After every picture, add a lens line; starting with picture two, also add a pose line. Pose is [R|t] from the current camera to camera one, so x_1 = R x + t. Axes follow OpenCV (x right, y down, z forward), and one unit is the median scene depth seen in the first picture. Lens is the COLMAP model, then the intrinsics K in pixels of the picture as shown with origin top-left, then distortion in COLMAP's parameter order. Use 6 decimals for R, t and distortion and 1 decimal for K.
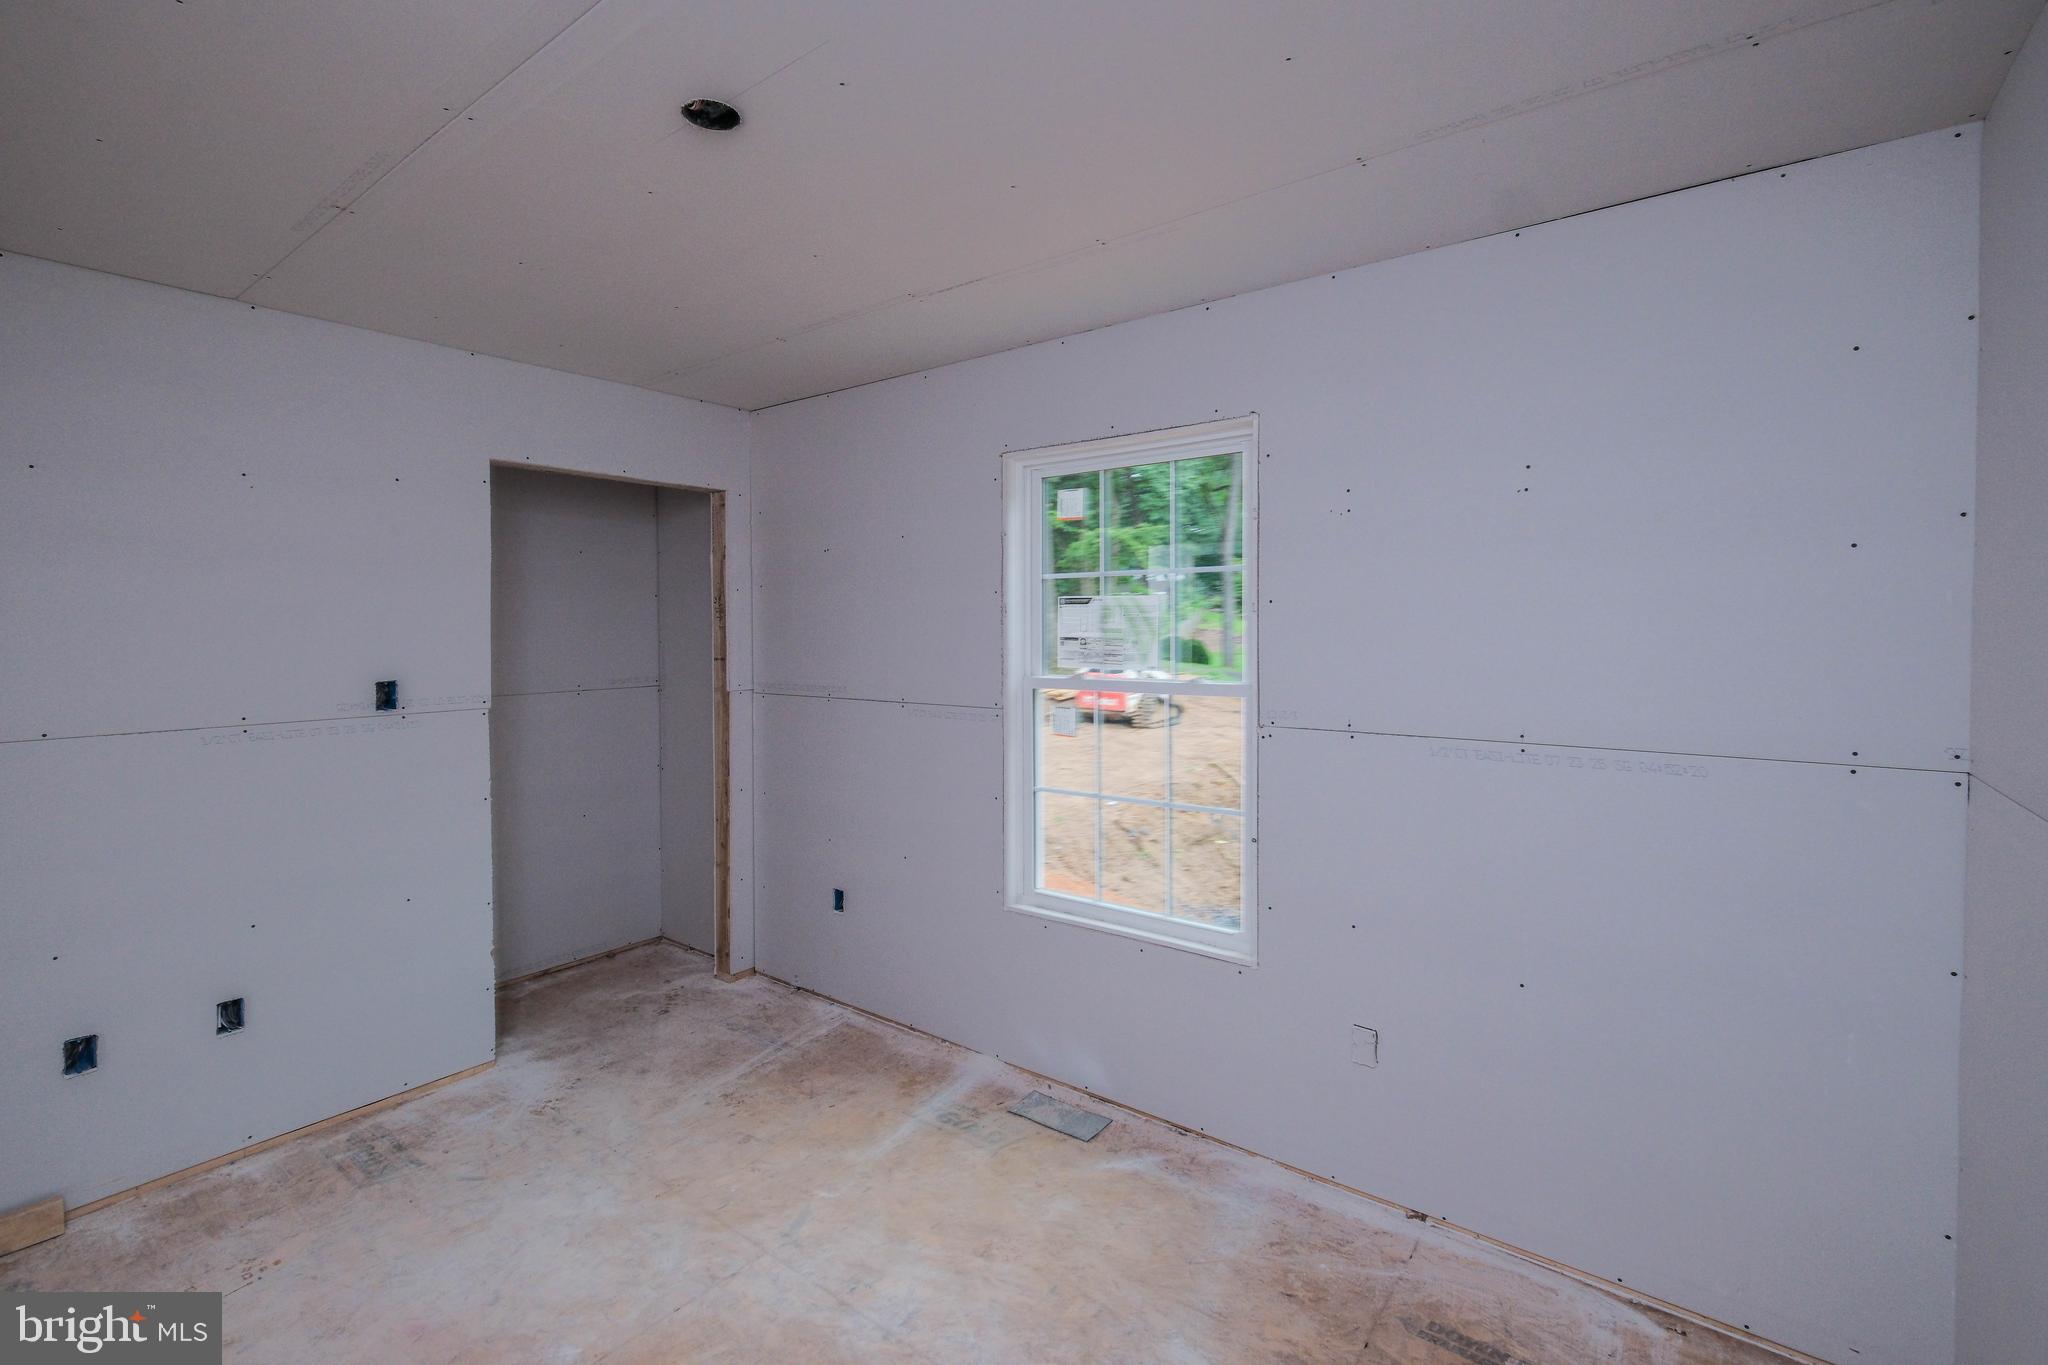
lens RADIAL K [[925.2, 0, 1001.2], [0, 925.2, 641.6], [0, 0, 1]] dist [0.001291, 0.000241]
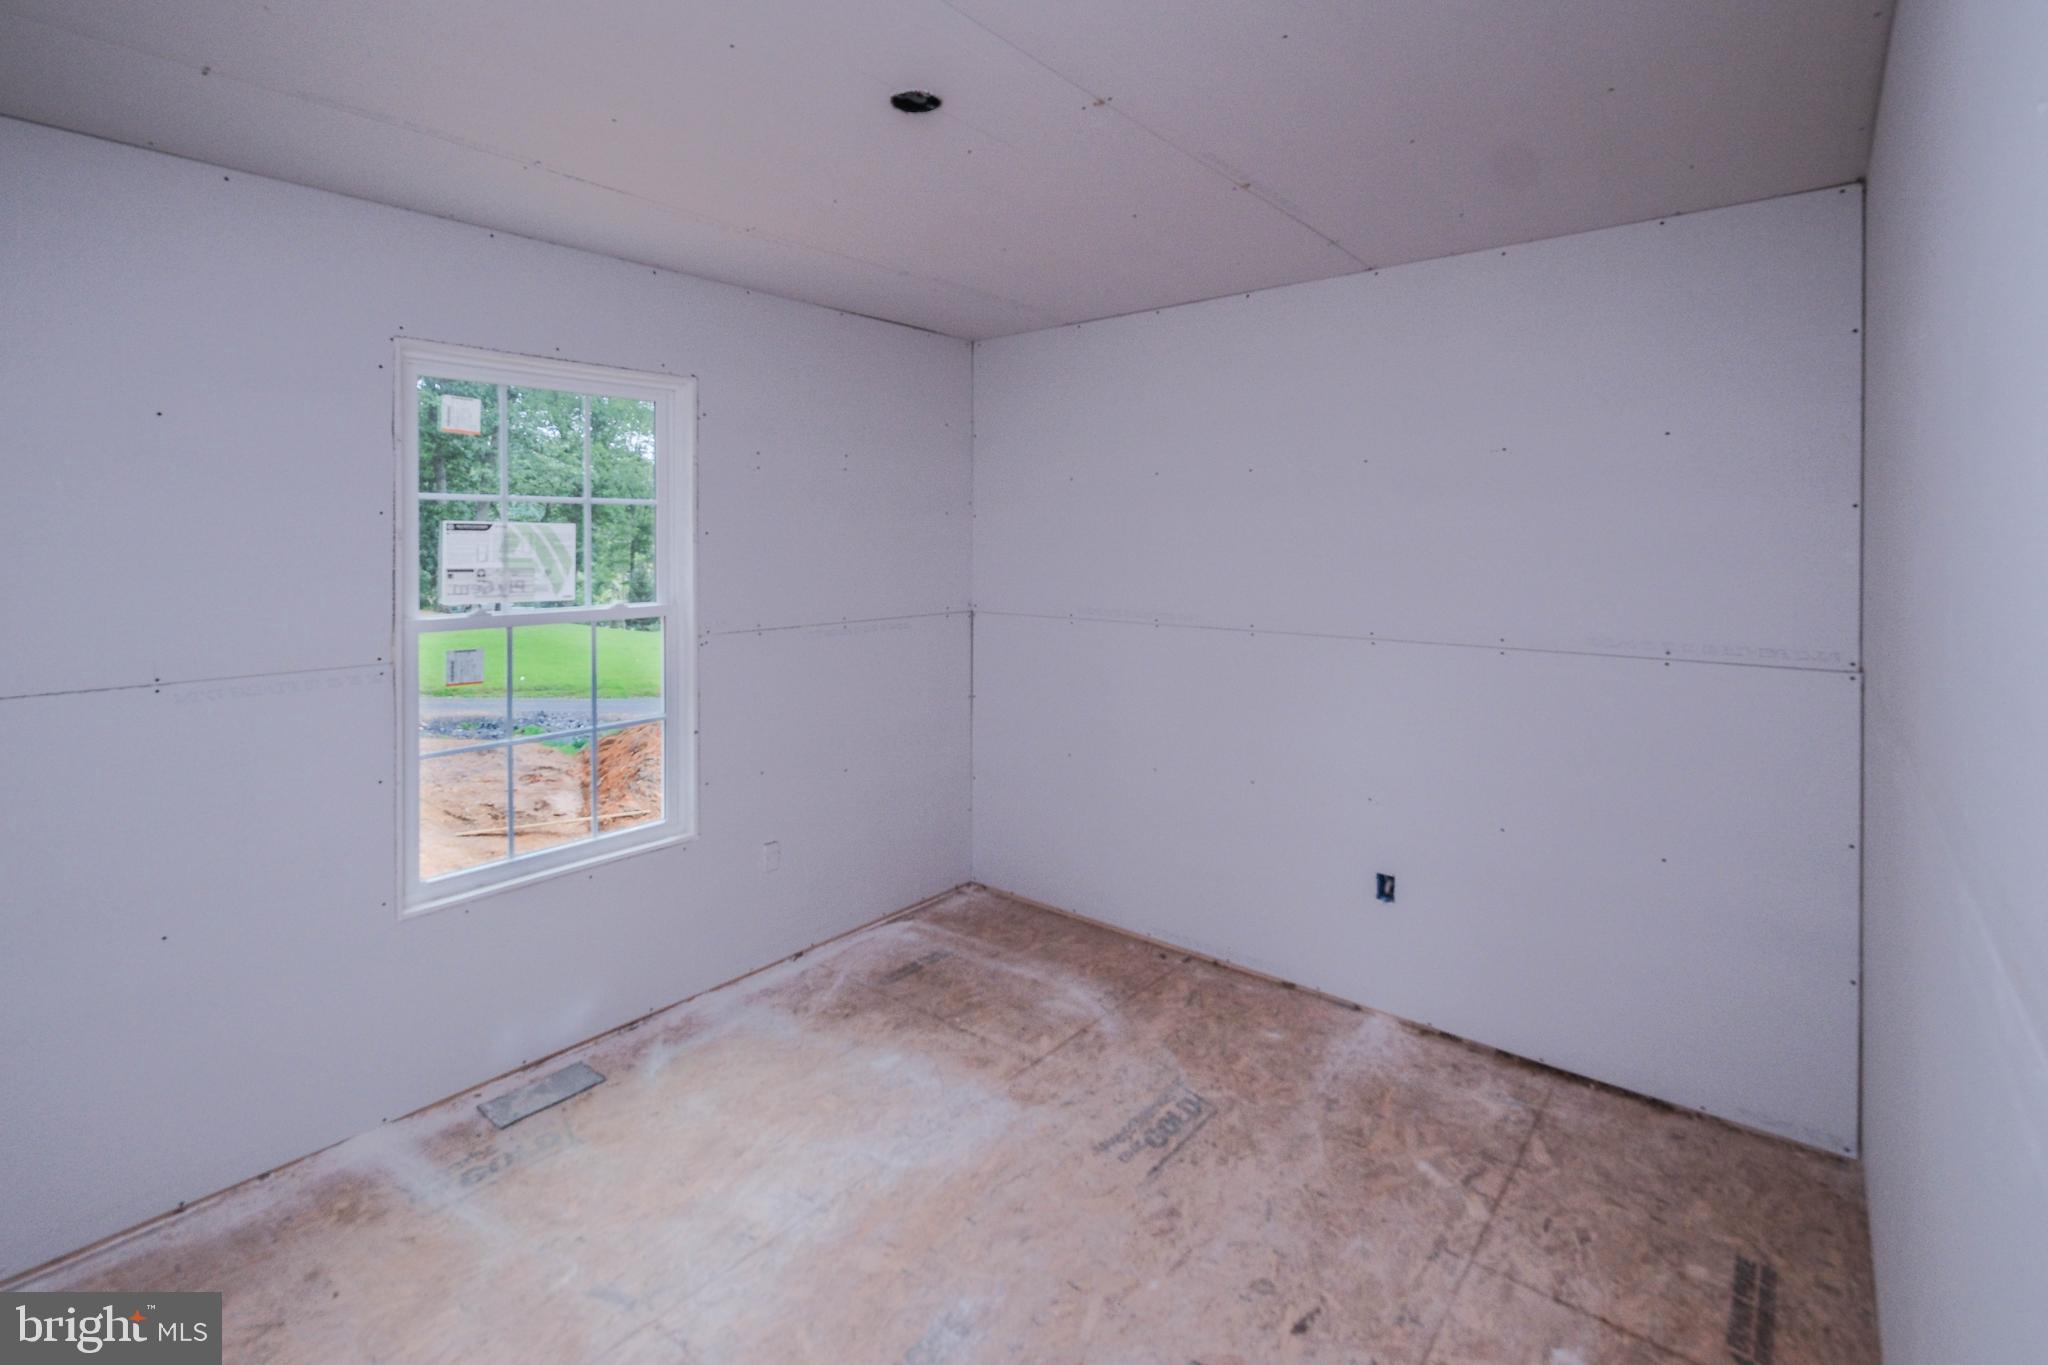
lens RADIAL K [[925.2, 0, 1001.0], [0, 925.2, 540.2], [0, 0, 1]] dist [0.001291, 0.000241]
pose [[0.049725, -0.000331, 0.998763, -0.825832], [0.016667, 0.999861, -0.000498, -0.024683], [-0.998624, 0.016671, 0.049724, 0.495545]]
